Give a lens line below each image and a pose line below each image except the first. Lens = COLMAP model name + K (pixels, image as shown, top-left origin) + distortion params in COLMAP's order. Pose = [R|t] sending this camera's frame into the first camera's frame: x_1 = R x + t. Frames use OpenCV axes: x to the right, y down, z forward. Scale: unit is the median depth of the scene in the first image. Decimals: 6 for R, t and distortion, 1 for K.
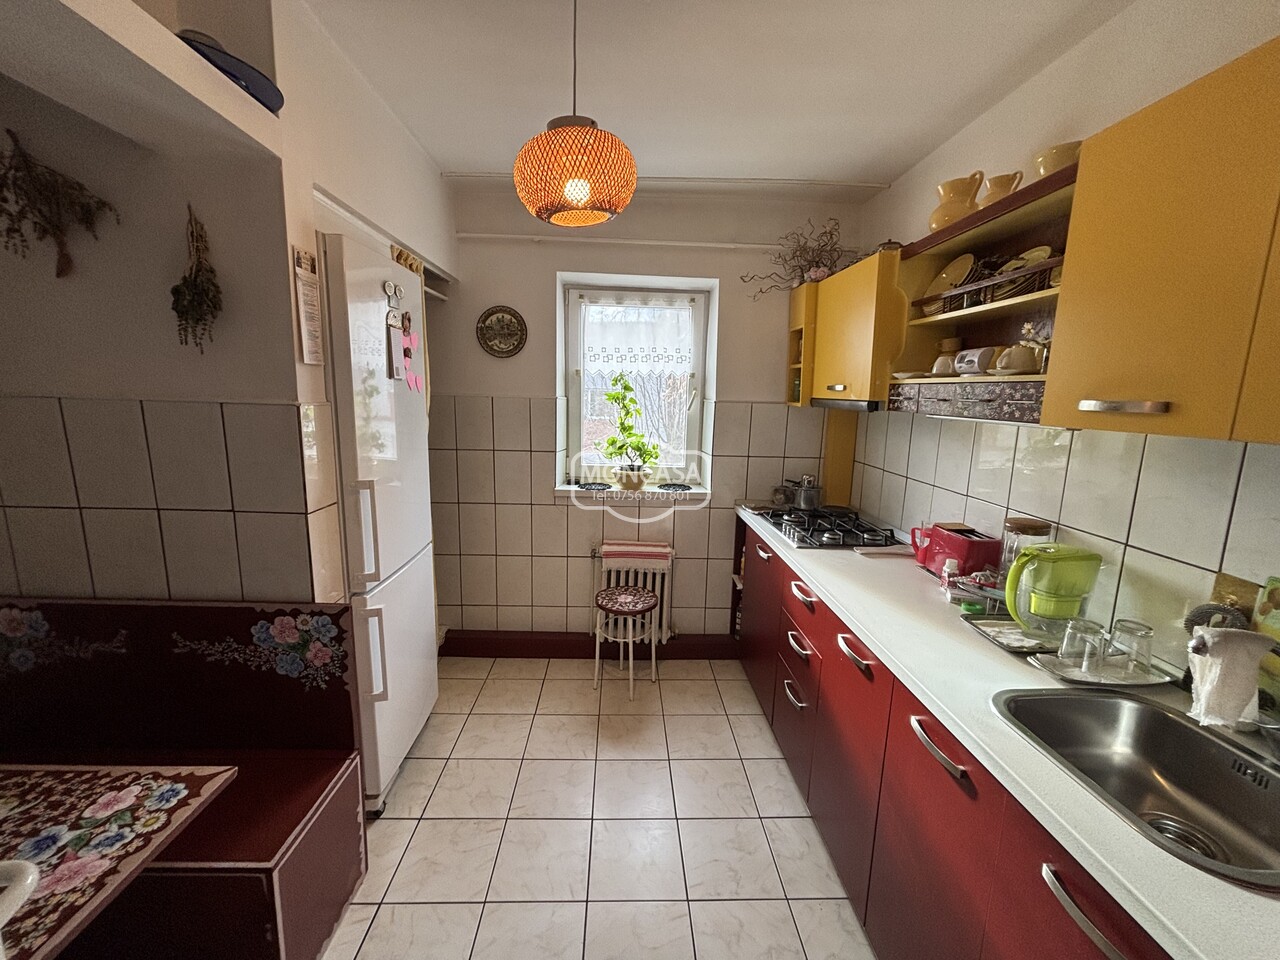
lens RADIAL K [[509.8, 0, 637.3], [0, 509.8, 477.9], [0, 0, 1]] dist [0.001535, -0.001507]
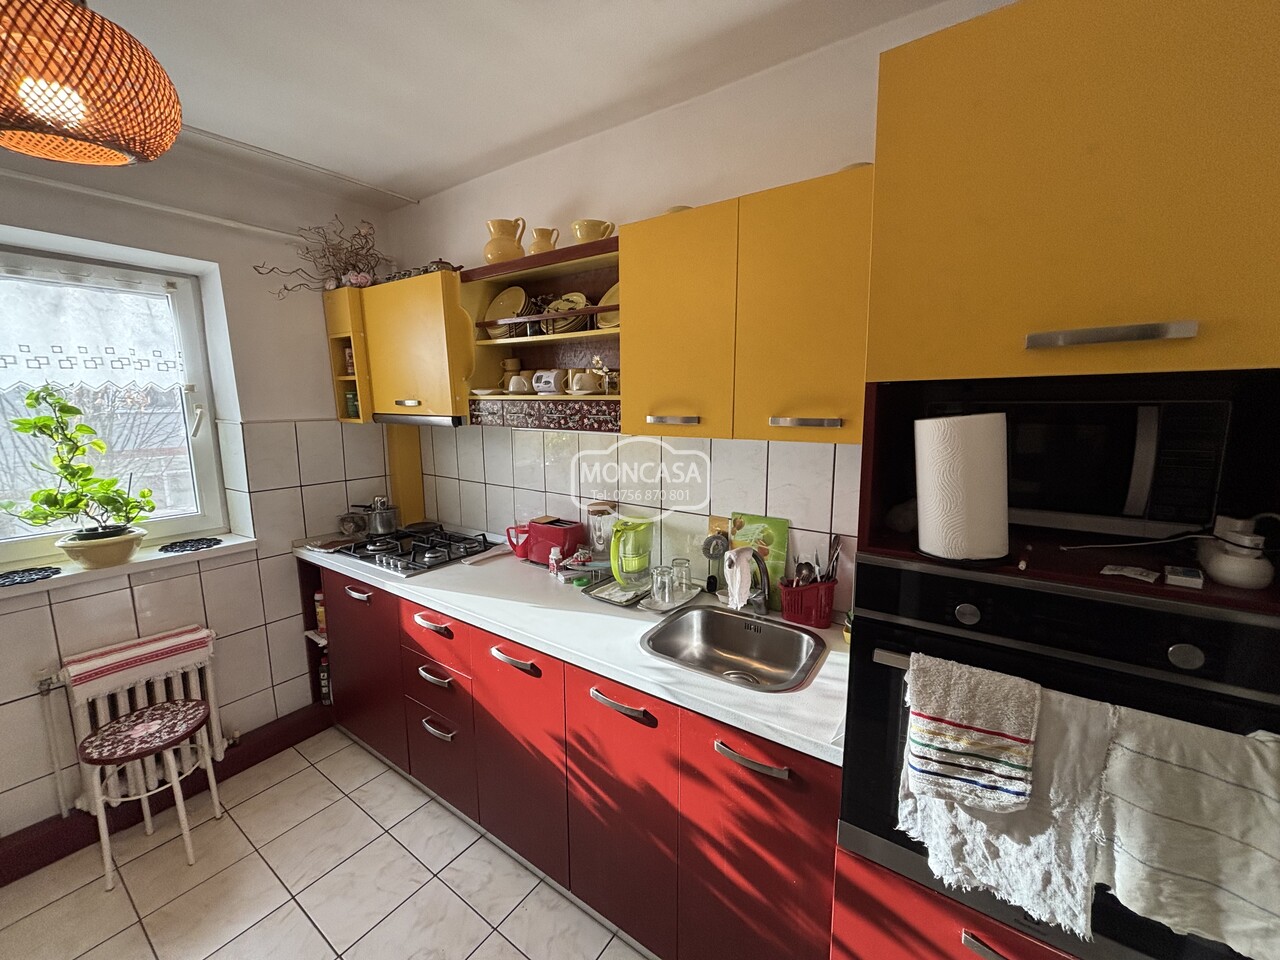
lens RADIAL K [[509.8, 0, 639.9], [0, 509.8, 477.8], [0, 0, 1]] dist [0.001535, -0.001507]
pose [[0.602895, -0.145378, 0.784463, -0.124443], [0.149928, 0.986385, 0.067572, -0.037522], [-0.783606, 0.076874, 0.616483, 0.075249]]
